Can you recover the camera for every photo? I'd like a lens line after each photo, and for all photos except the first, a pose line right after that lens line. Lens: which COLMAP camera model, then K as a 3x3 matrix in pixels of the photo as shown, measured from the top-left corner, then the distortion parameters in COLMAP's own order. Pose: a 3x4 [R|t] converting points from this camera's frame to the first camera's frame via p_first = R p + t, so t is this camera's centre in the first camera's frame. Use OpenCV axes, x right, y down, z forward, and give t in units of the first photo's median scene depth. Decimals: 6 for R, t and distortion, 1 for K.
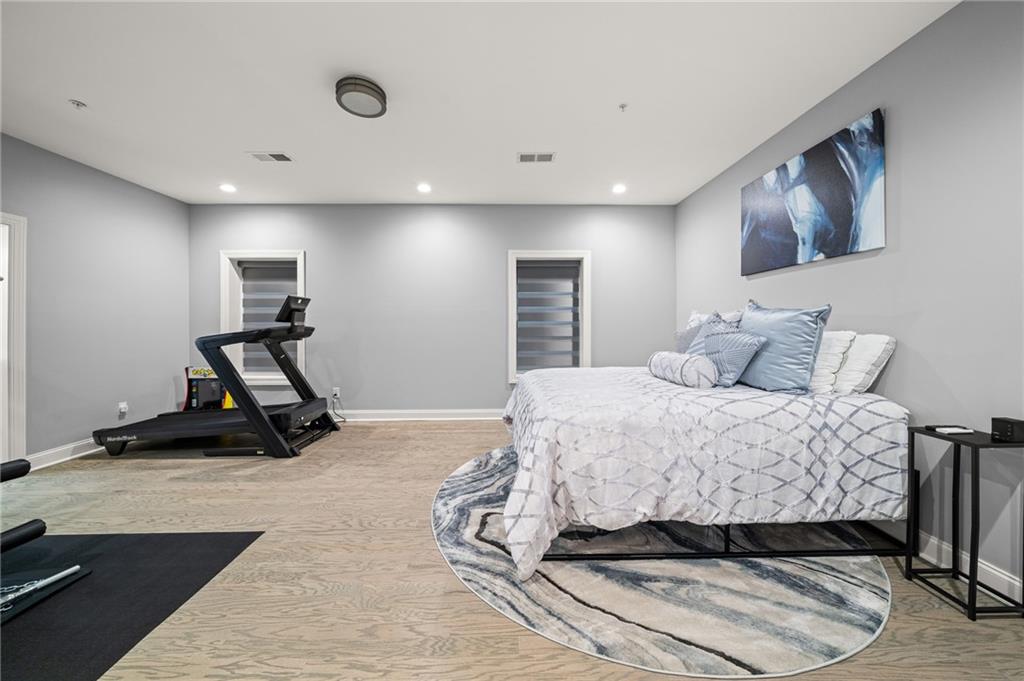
lens RADIAL K [[354.7, 0, 513.3], [0, 354.7, 325.0], [0, 0, 1]] dist [-0.001447, -0.000109]
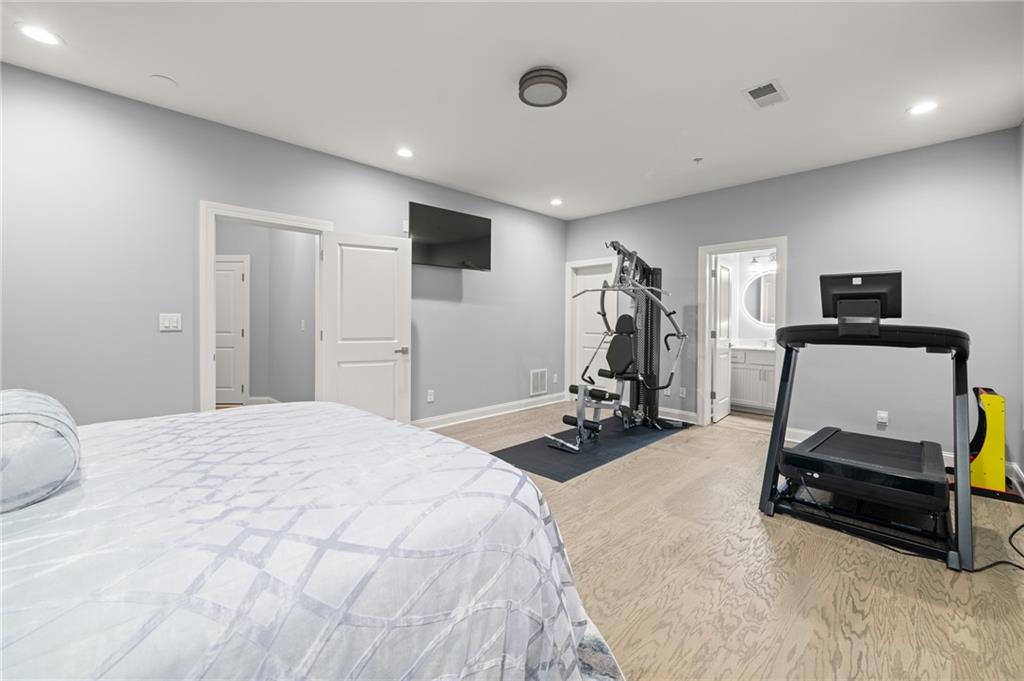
lens RADIAL K [[419.1, 0, 513.2], [0, 419.1, 324.6], [0, 0, 1]] dist [-0.000724, -0.000037]
pose [[-0.721936, 0.005447, -0.691939, 0.406181], [-0.005775, 0.999887, 0.013896, -0.006425], [0.691936, 0.014028, -0.721822, 1.695098]]
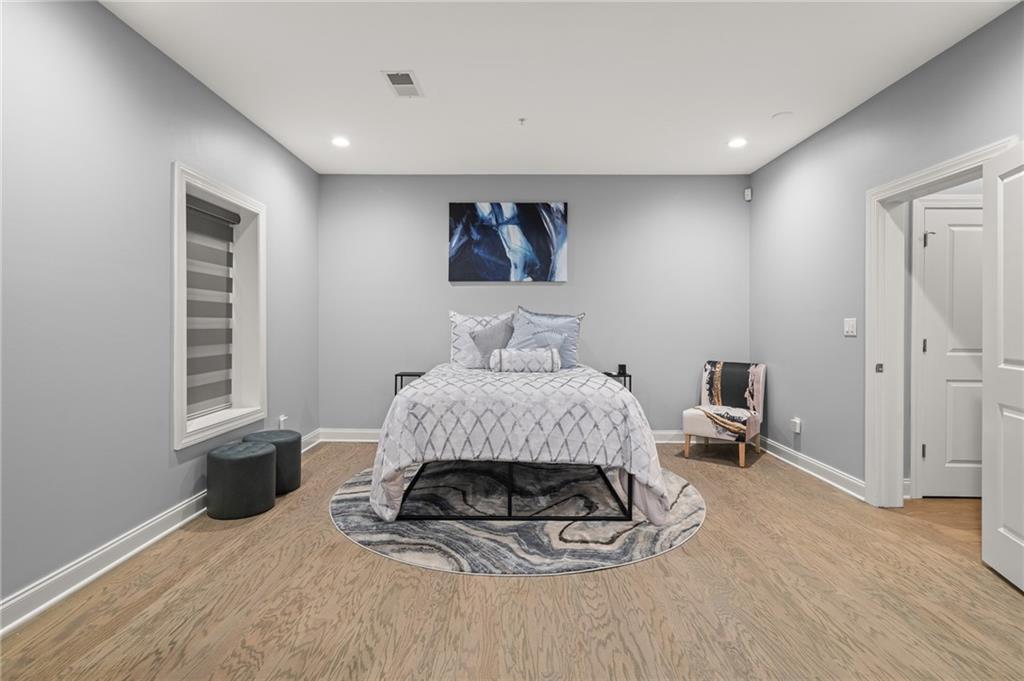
lens RADIAL K [[489.0, 0, 510.6], [0, 489.0, 325.9], [0, 0, 1]] dist [-0.001222, 0.000356]
pose [[0.028640, -0.001101, 0.999589, -1.207357], [0.002964, 0.999995, 0.001016, 0.002213], [-0.999585, 0.002934, 0.028643, 1.028212]]
